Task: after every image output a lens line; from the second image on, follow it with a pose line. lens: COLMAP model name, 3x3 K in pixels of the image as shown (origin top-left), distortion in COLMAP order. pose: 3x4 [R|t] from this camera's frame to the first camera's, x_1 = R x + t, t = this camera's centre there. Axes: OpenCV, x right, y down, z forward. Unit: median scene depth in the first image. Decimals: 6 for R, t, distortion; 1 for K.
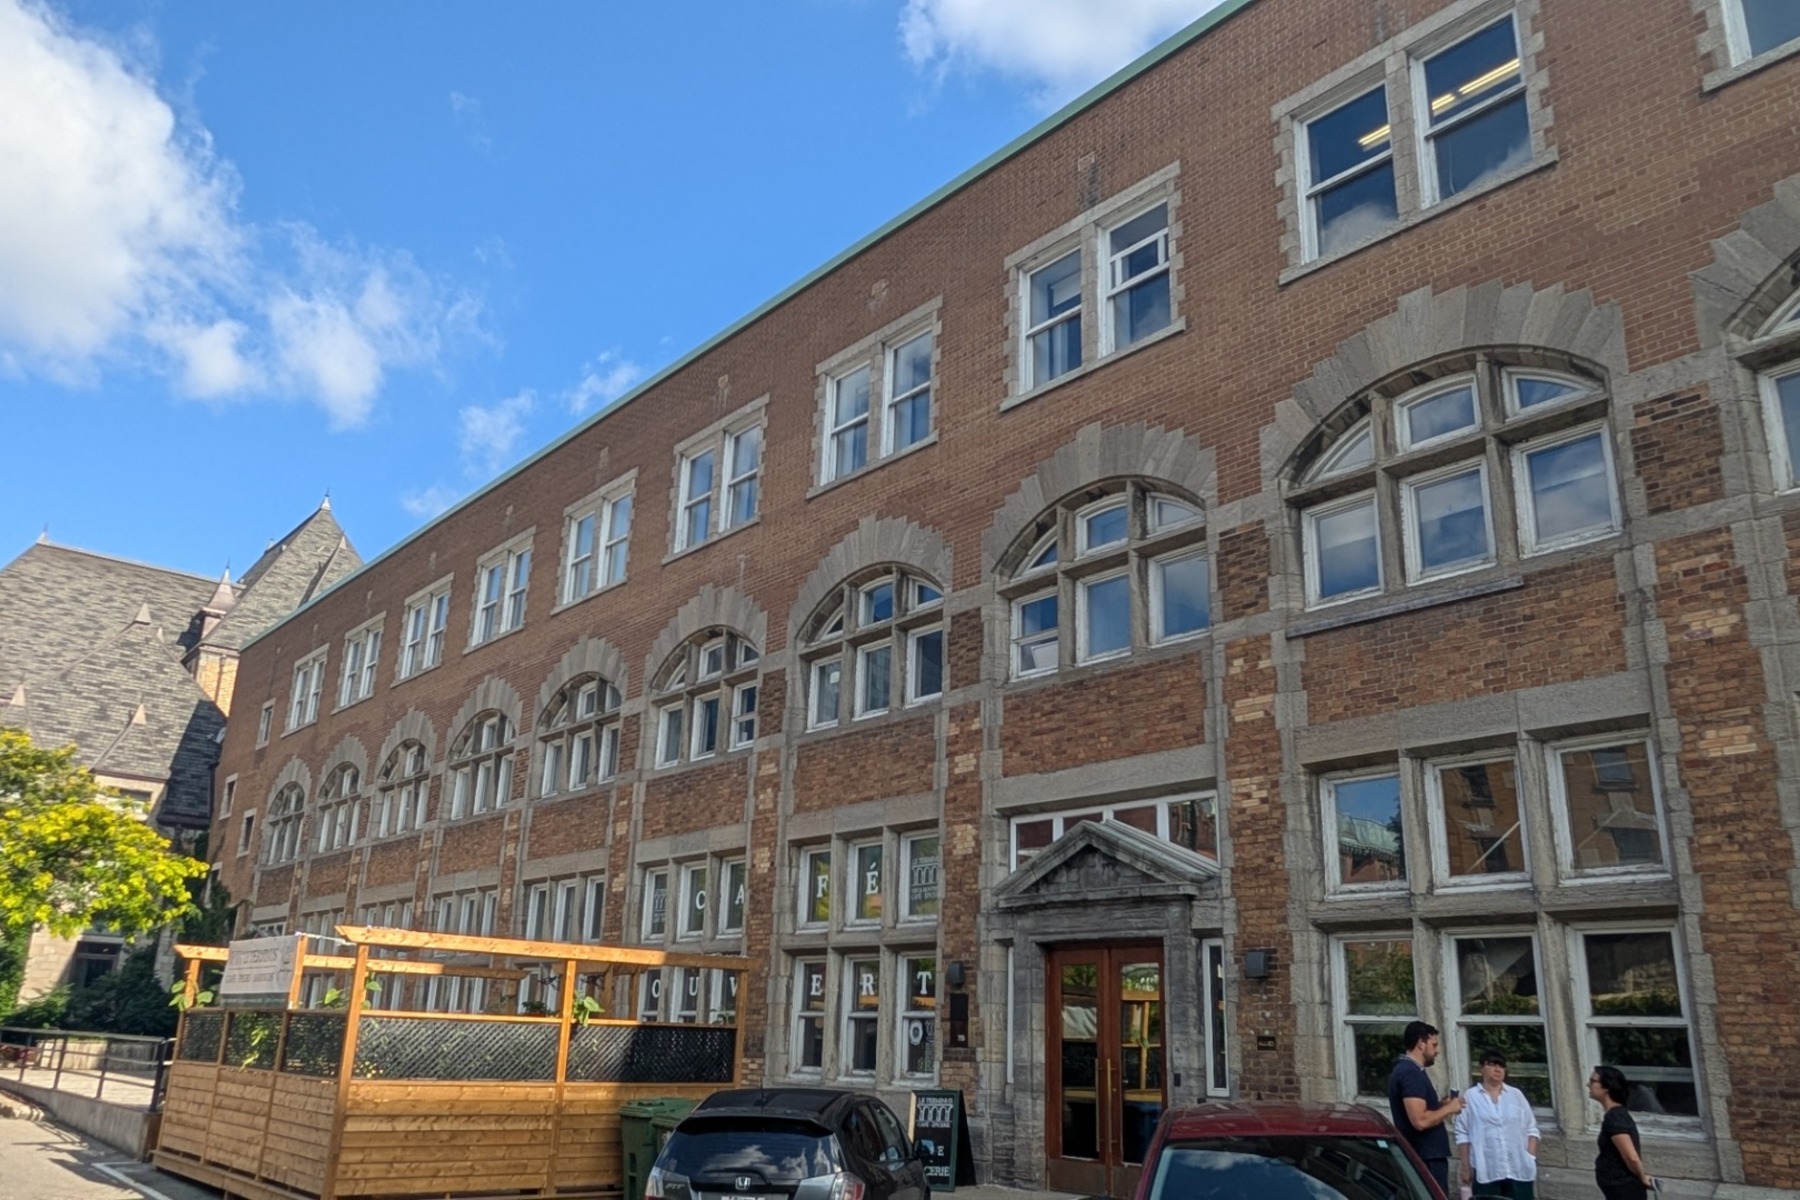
lens RADIAL K [[1374.7, 0, 891.9], [0, 1374.7, 601.5], [0, 0, 1]] dist [0.002957, 0.000847]
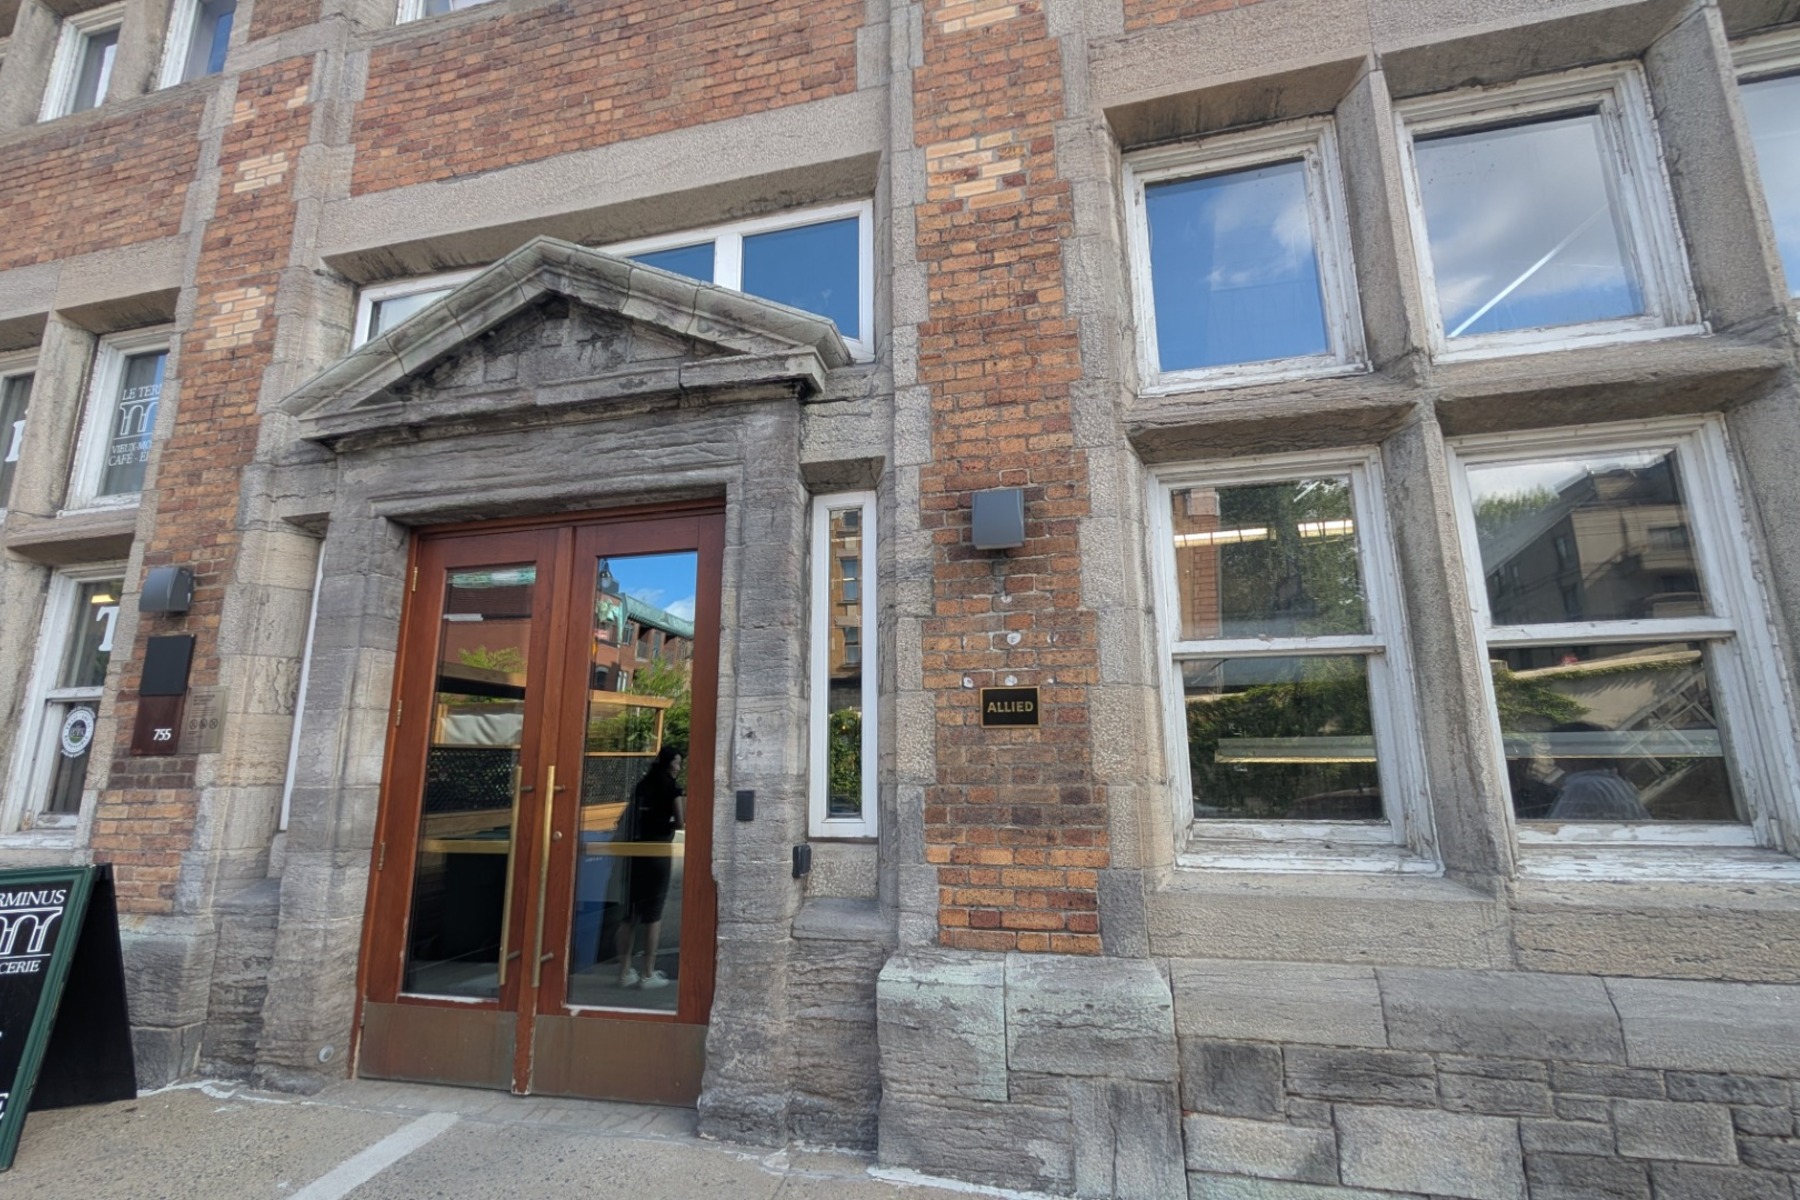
lens RADIAL K [[771.1, 0, 900.9], [0, 771.1, 606.2], [0, 0, 1]] dist [-0.000168, -0.000462]
pose [[0.802117, 0.078258, 0.592017, 0.094192], [-0.148135, 0.986465, 0.070307, 0.238609], [-0.578502, -0.144093, 0.802853, 0.714518]]
